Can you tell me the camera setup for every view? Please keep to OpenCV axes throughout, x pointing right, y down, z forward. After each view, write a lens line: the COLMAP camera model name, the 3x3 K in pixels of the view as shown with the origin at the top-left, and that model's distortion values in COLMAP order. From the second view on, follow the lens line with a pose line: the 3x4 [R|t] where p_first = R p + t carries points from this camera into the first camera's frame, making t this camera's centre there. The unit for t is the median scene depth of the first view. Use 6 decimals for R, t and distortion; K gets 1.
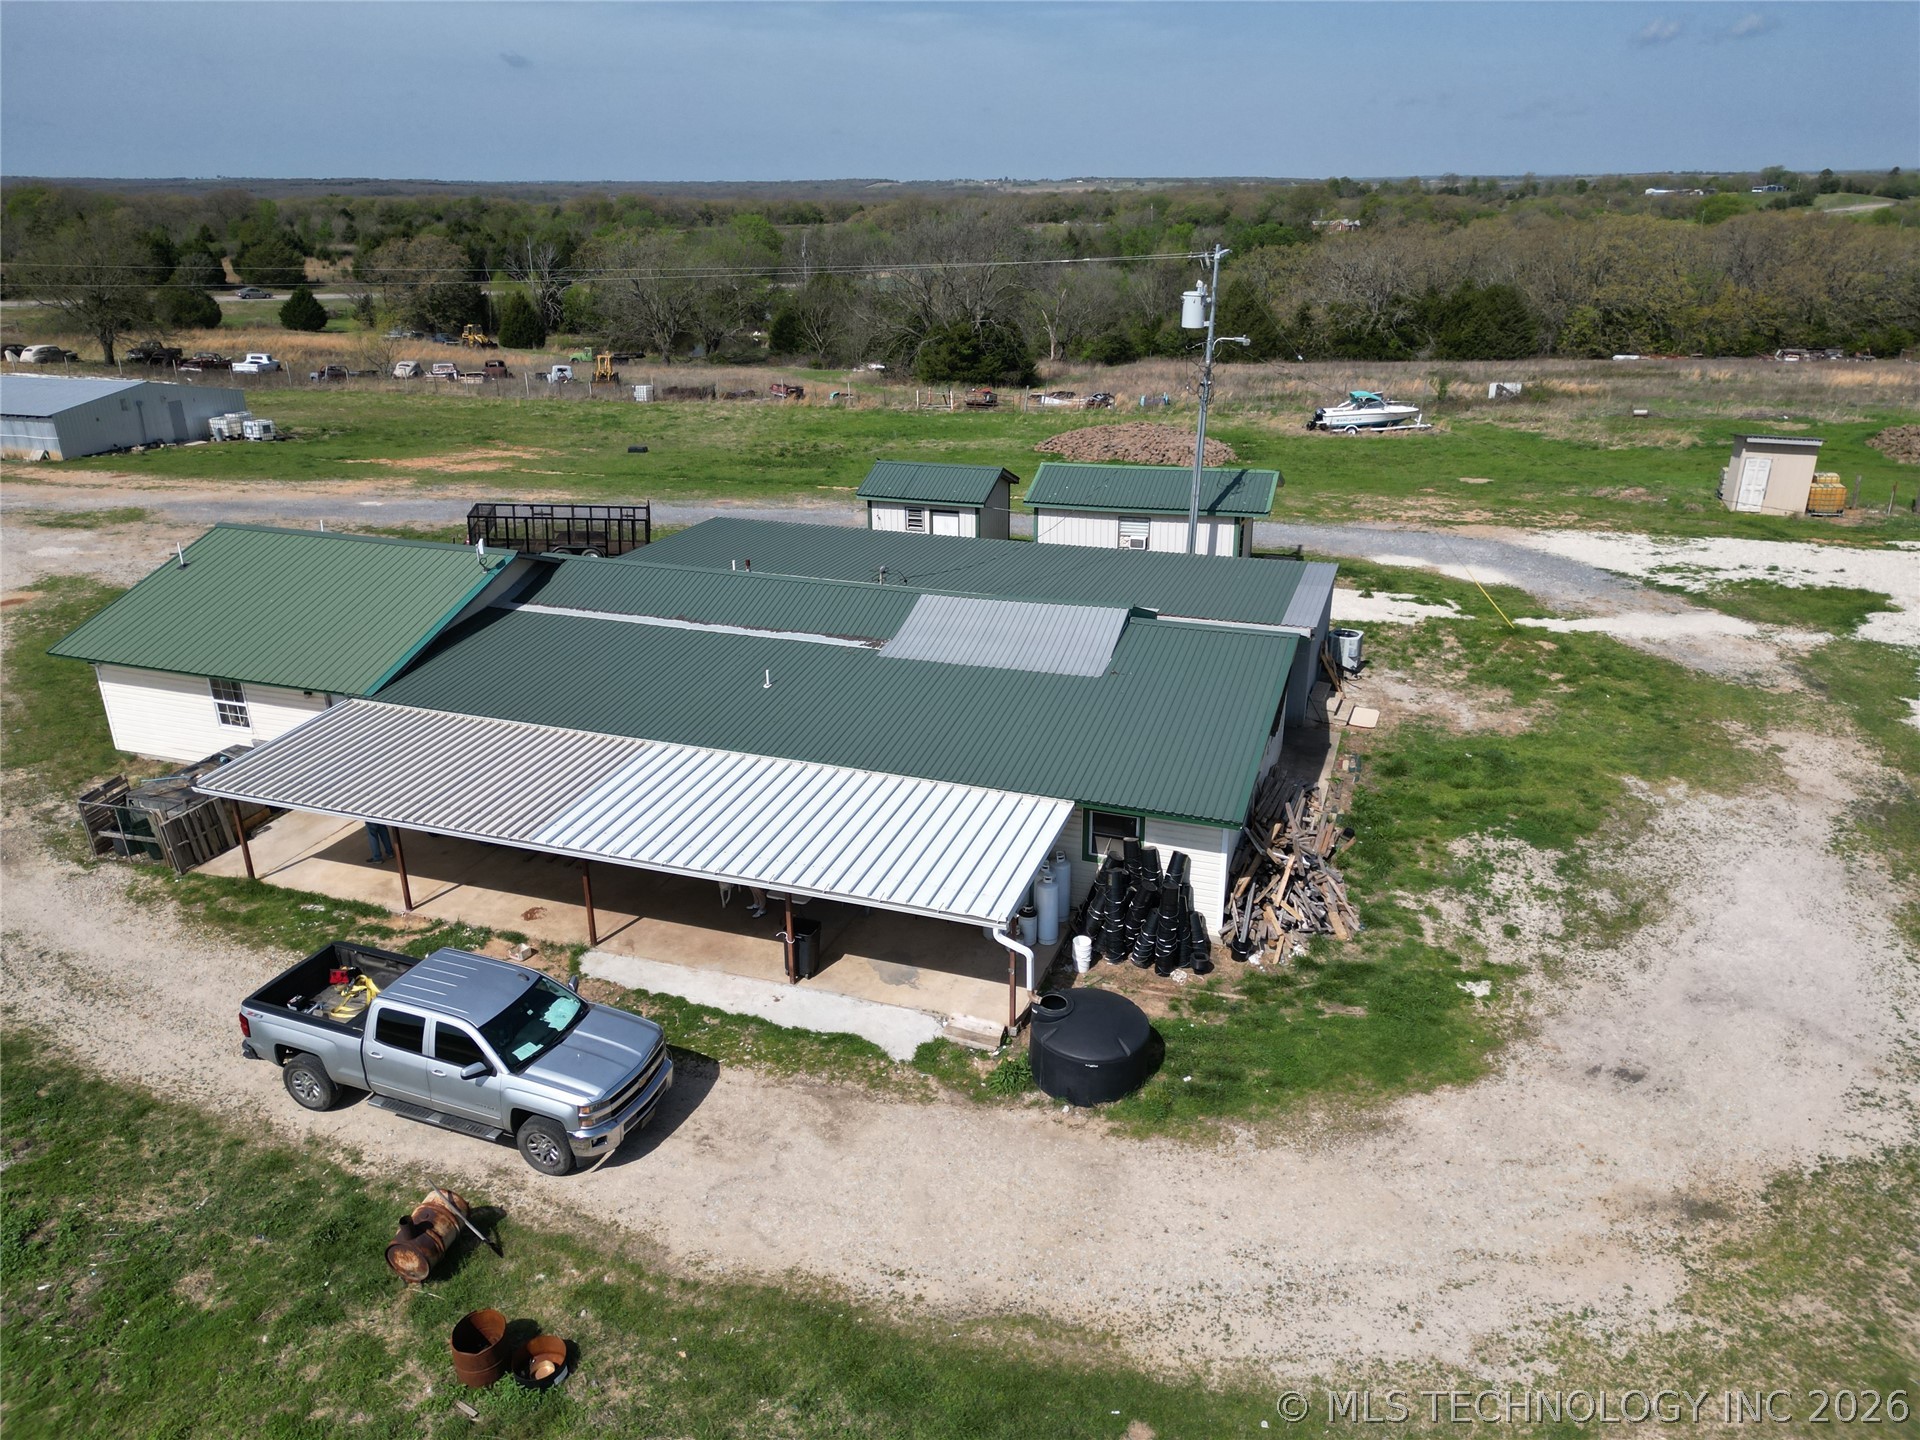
lens RADIAL K [[1341.7, 0, 961.4], [0, 1341.7, 716.9], [0, 0, 1]] dist [0.069265, -0.065077]
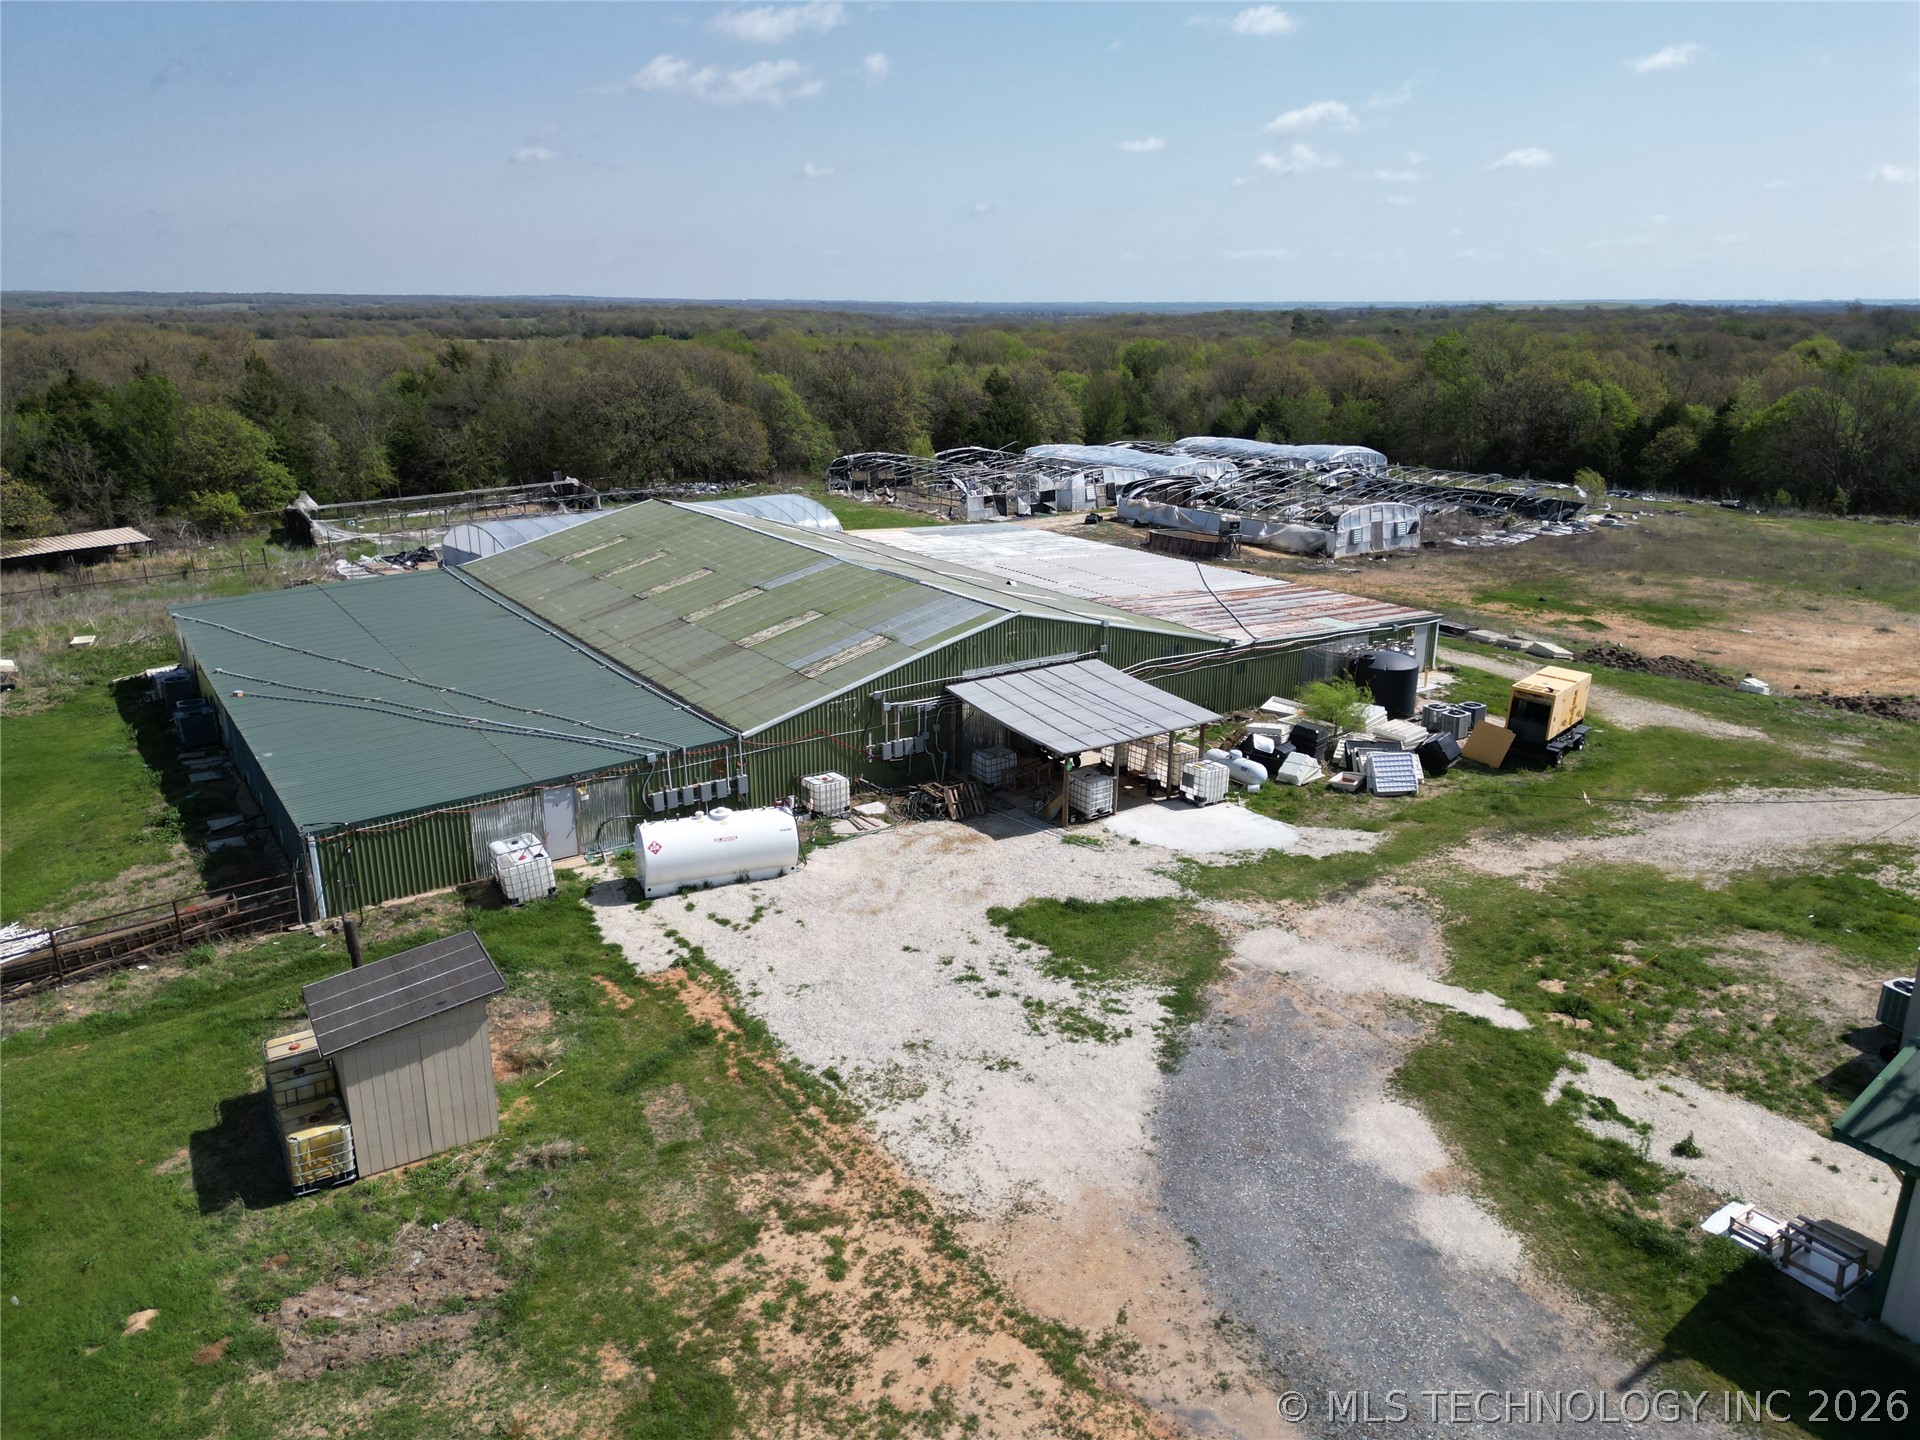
lens RADIAL K [[1341.7, 0, 961.4], [0, 1341.7, 716.9], [0, 0, 1]] dist [0.069265, -0.065077]
pose [[-0.788626, -0.177142, 0.588803, 0.245034], [0.229413, 0.803682, 0.549058, -0.659665], [-0.570472, 0.568081, -0.593166, 1.484306]]
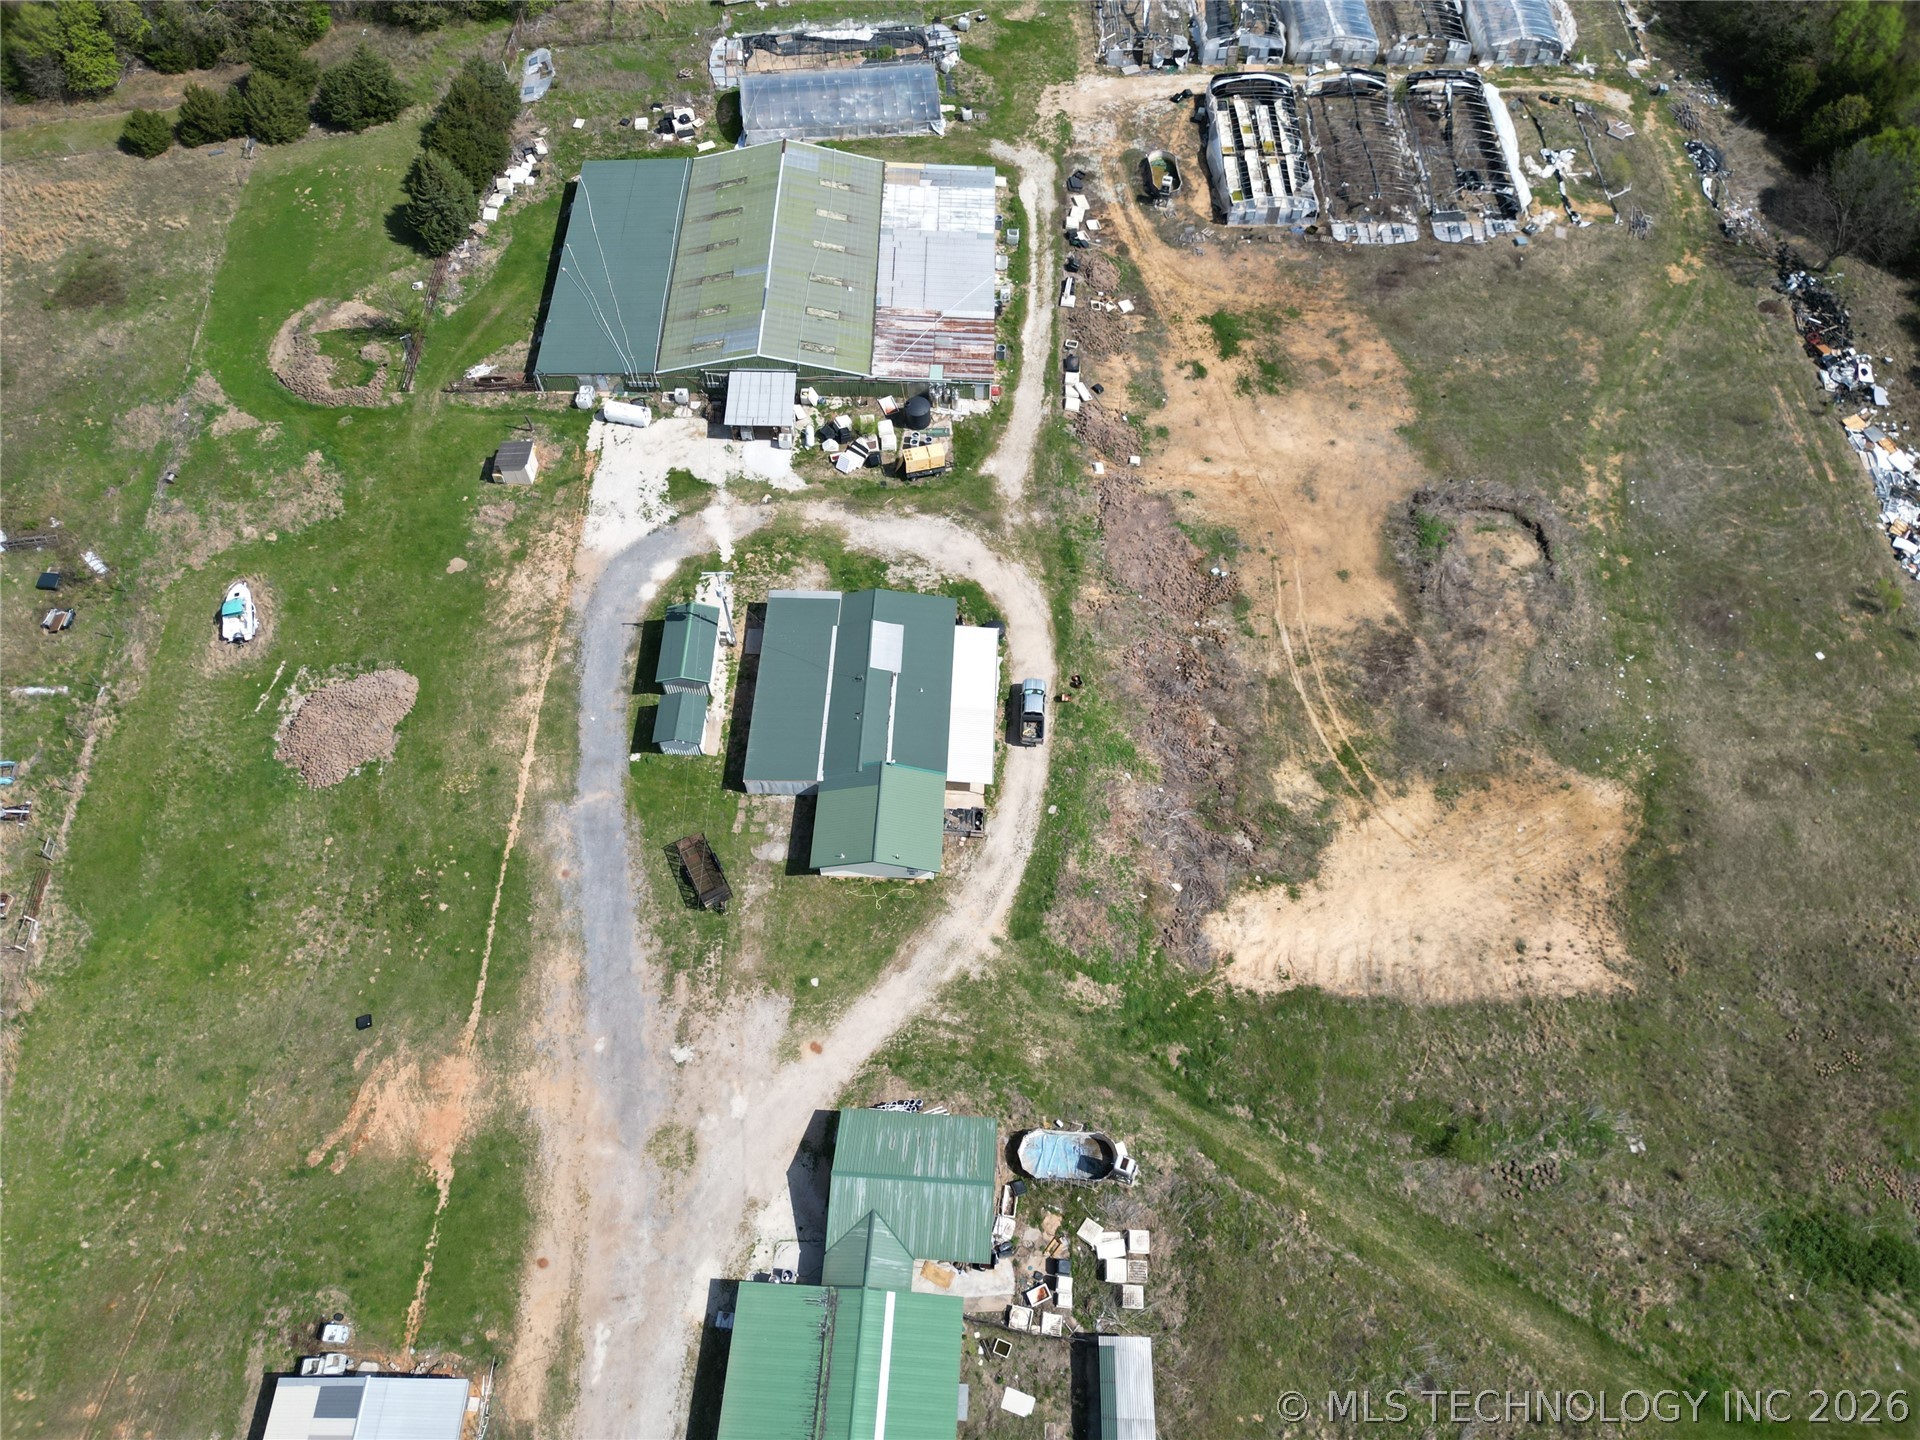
lens RADIAL K [[1324.5, 0, 960.2], [0, 1324.5, 726.9], [0, 0, 1]] dist [0.069373, -0.067069]
pose [[-0.288911, -0.823843, 0.487662, -1.506523], [0.359149, 0.378912, 0.852899, -2.278120], [-0.887436, 0.421555, 0.186411, 0.118644]]
